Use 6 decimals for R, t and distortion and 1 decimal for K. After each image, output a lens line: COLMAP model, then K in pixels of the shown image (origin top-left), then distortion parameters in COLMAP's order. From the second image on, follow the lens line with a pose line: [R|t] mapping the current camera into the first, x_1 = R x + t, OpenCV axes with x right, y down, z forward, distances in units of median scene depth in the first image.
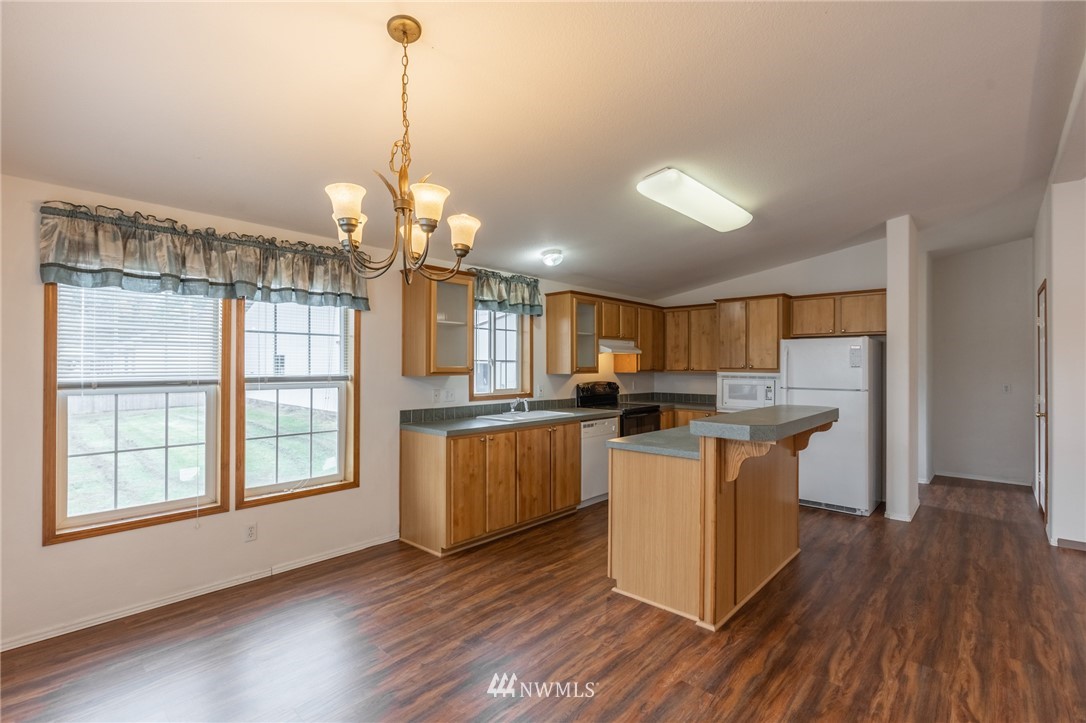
lens RADIAL K [[493.7, 0, 539.5], [0, 493.7, 363.3], [0, 0, 1]] dist [-0.003043, 0.000873]
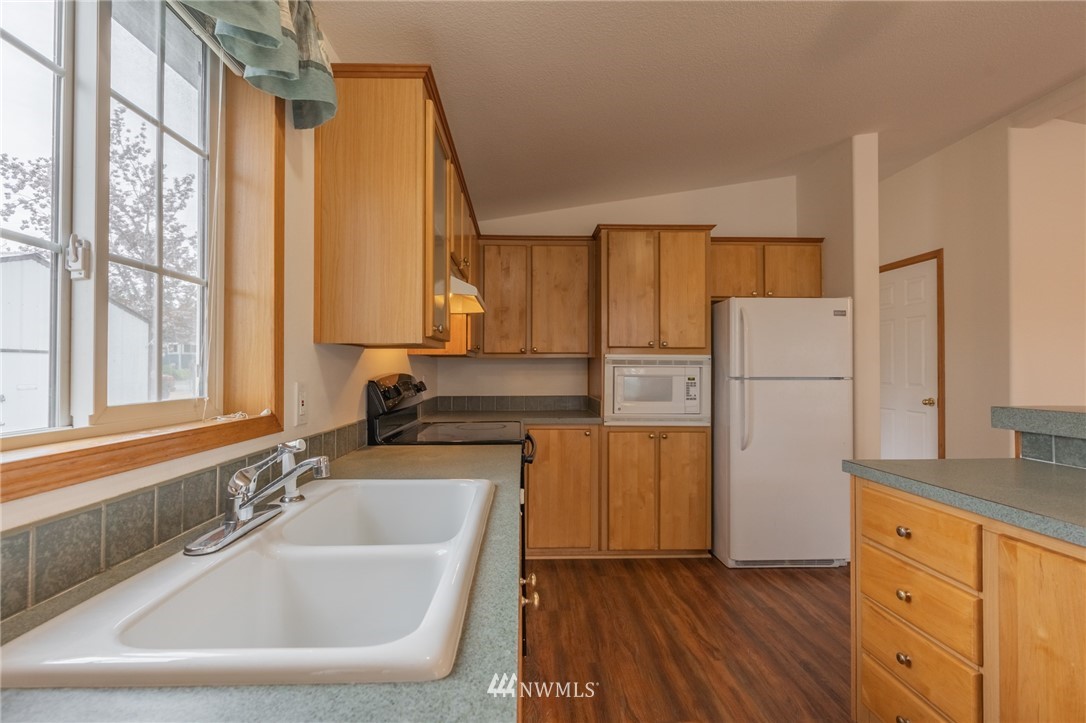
lens RADIAL K [[498.5, 0, 537.6], [0, 498.5, 362.8], [0, 0, 1]] dist [-0.001025, 0.000045]
pose [[0.712413, 0.006647, 0.701729, -0.120286], [-0.002670, 0.999974, -0.006761, 0.041942], [-0.701755, 0.002942, 0.712412, 0.873206]]
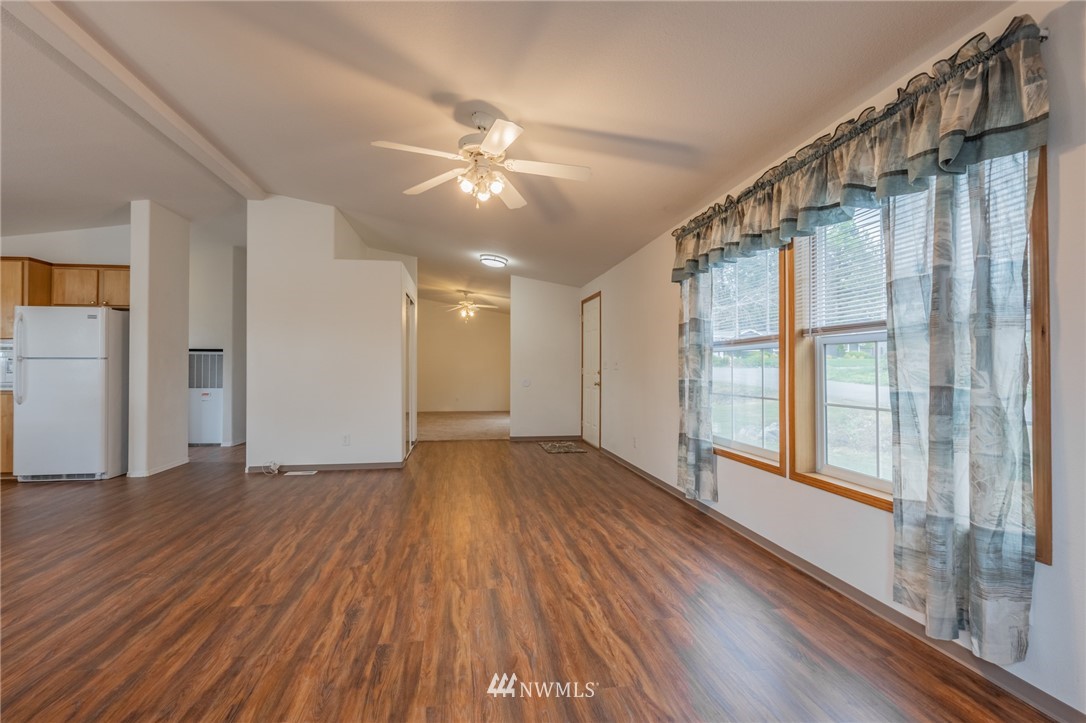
lens RADIAL K [[493.7, 0, 539.5], [0, 493.7, 363.3], [0, 0, 1]] dist [-0.003043, 0.000873]
pose [[0.610871, 0.001555, 0.791728, 0.428168], [-0.000316, 0.999998, -0.001720, 0.072565], [-0.791730, 0.000801, 0.610871, -0.397089]]
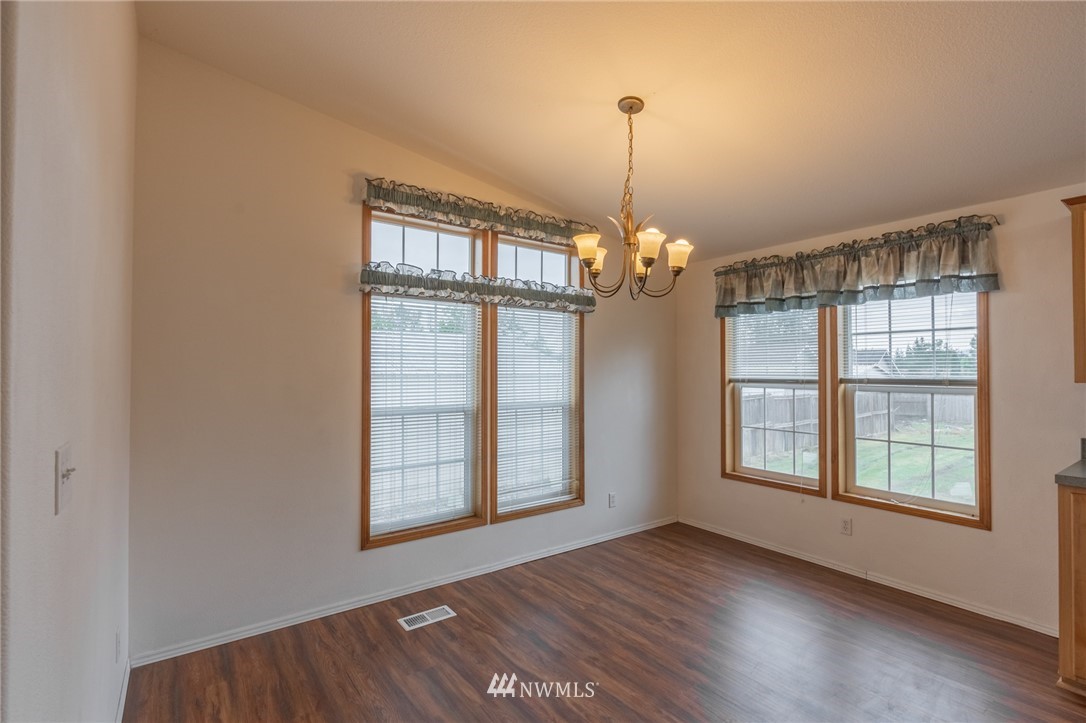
lens RADIAL K [[497.2, 0, 539.8], [0, 497.2, 363.2], [0, 0, 1]] dist [-0.000351, 0.000273]
pose [[-0.196303, -0.018640, -0.980366, 0.437800], [0.000944, 0.999815, -0.019199, 0.011983], [0.980543, -0.004695, -0.196249, 0.427449]]
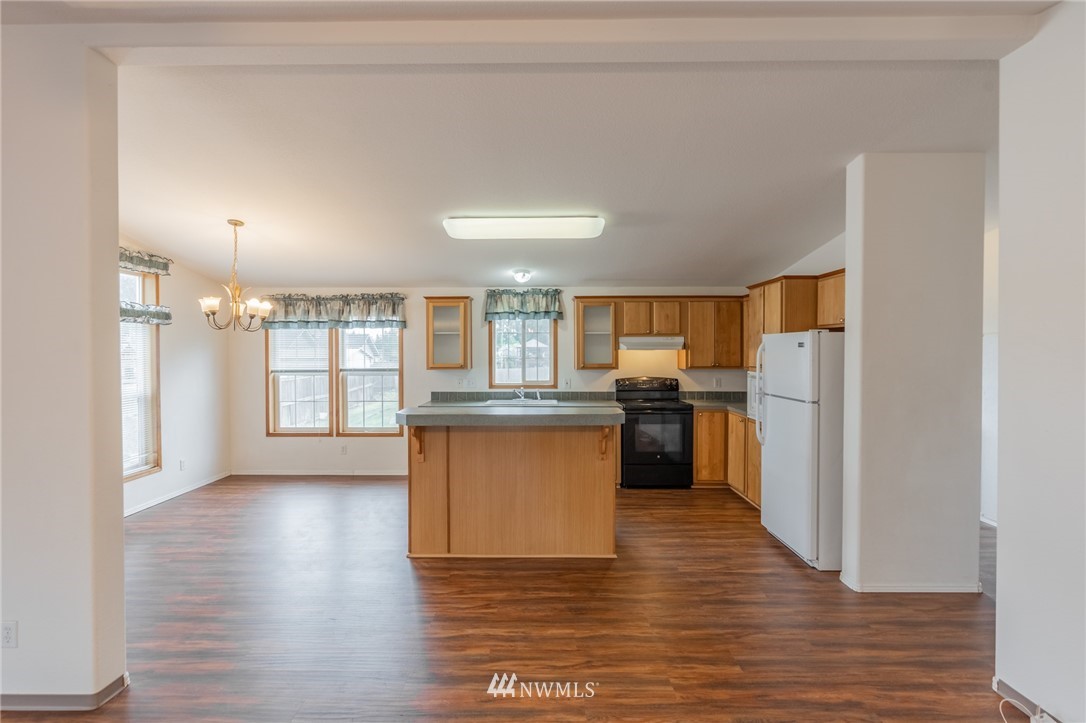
lens RADIAL K [[499.0, 0, 539.5], [0, 499.0, 356.3], [0, 0, 1]] dist [-0.003035, 0.000104]
pose [[0.674311, 0.004553, -0.738434, 1.012581], [0.007001, 0.999897, 0.012558, -0.028961], [0.738415, -0.013638, 0.674209, 0.197157]]
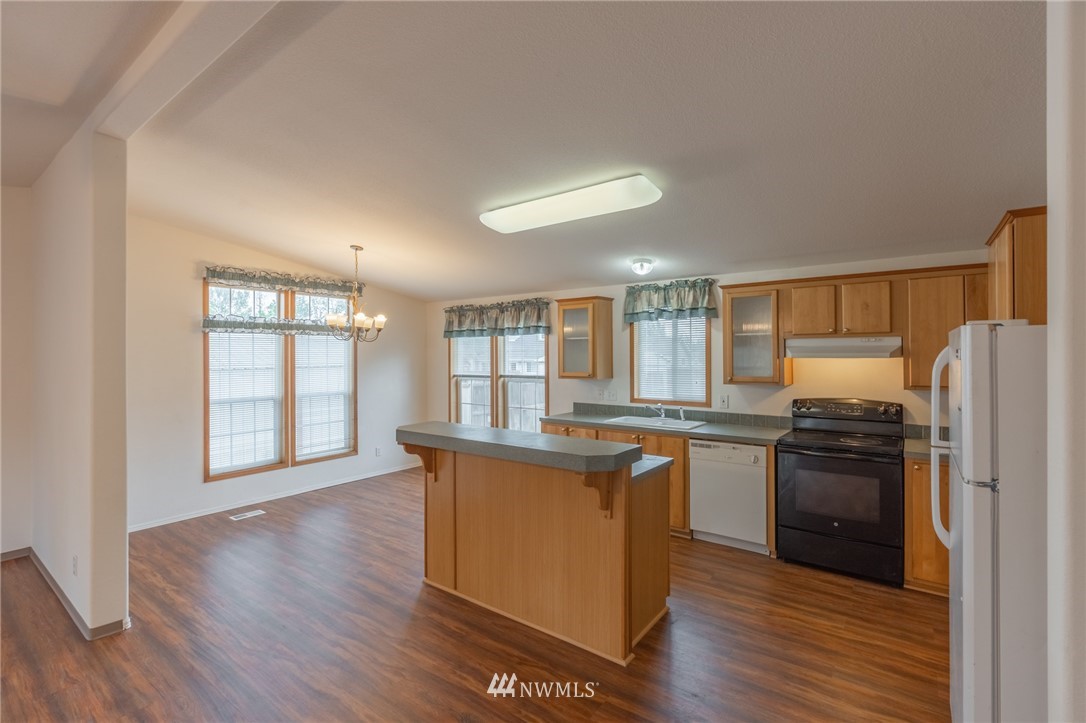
lens RADIAL K [[496.5, 0, 539.6], [0, 496.5, 350.8], [0, 0, 1]] dist [-0.002570, 0.000115]
pose [[0.097886, -0.009385, -0.995153, 1.043411], [0.008642, 0.999926, -0.008580, -0.036849], [0.995160, -0.007760, 0.097960, 0.720554]]
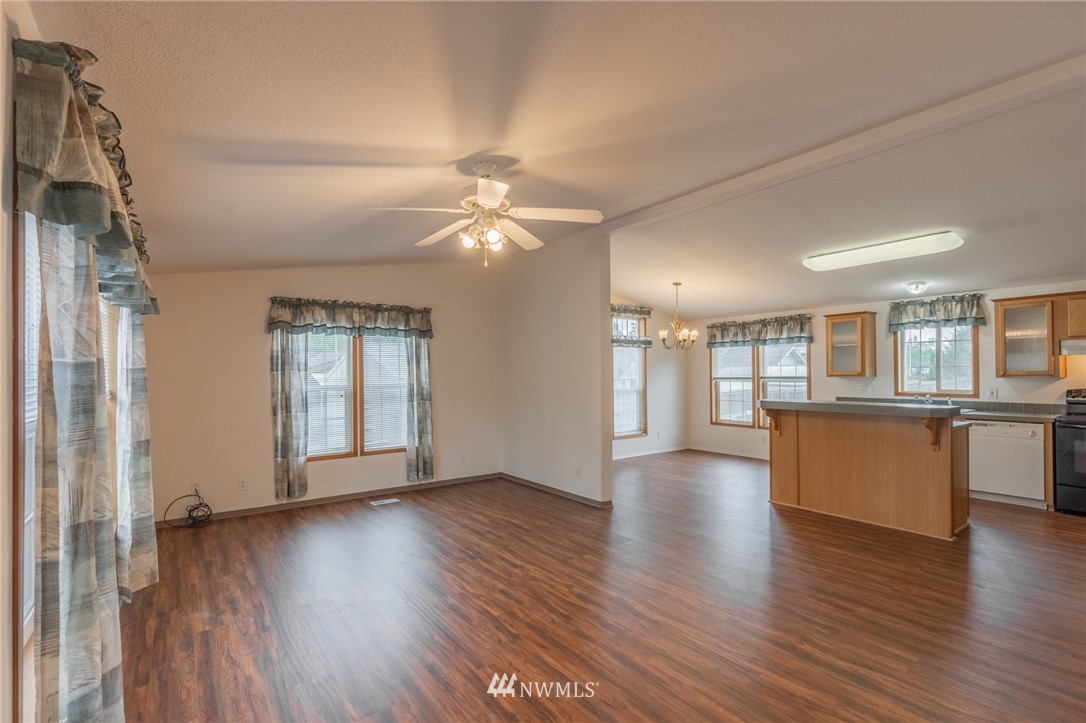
lens RADIAL K [[504.1, 0, 536.4], [0, 504.1, 369.2], [0, 0, 1]] dist [-0.003388, 0.005266]
pose [[-0.191384, -0.007880, -0.981484, 1.571031], [0.010877, 0.999889, -0.010149, 0.003909], [0.981455, -0.012618, -0.191277, 0.282040]]
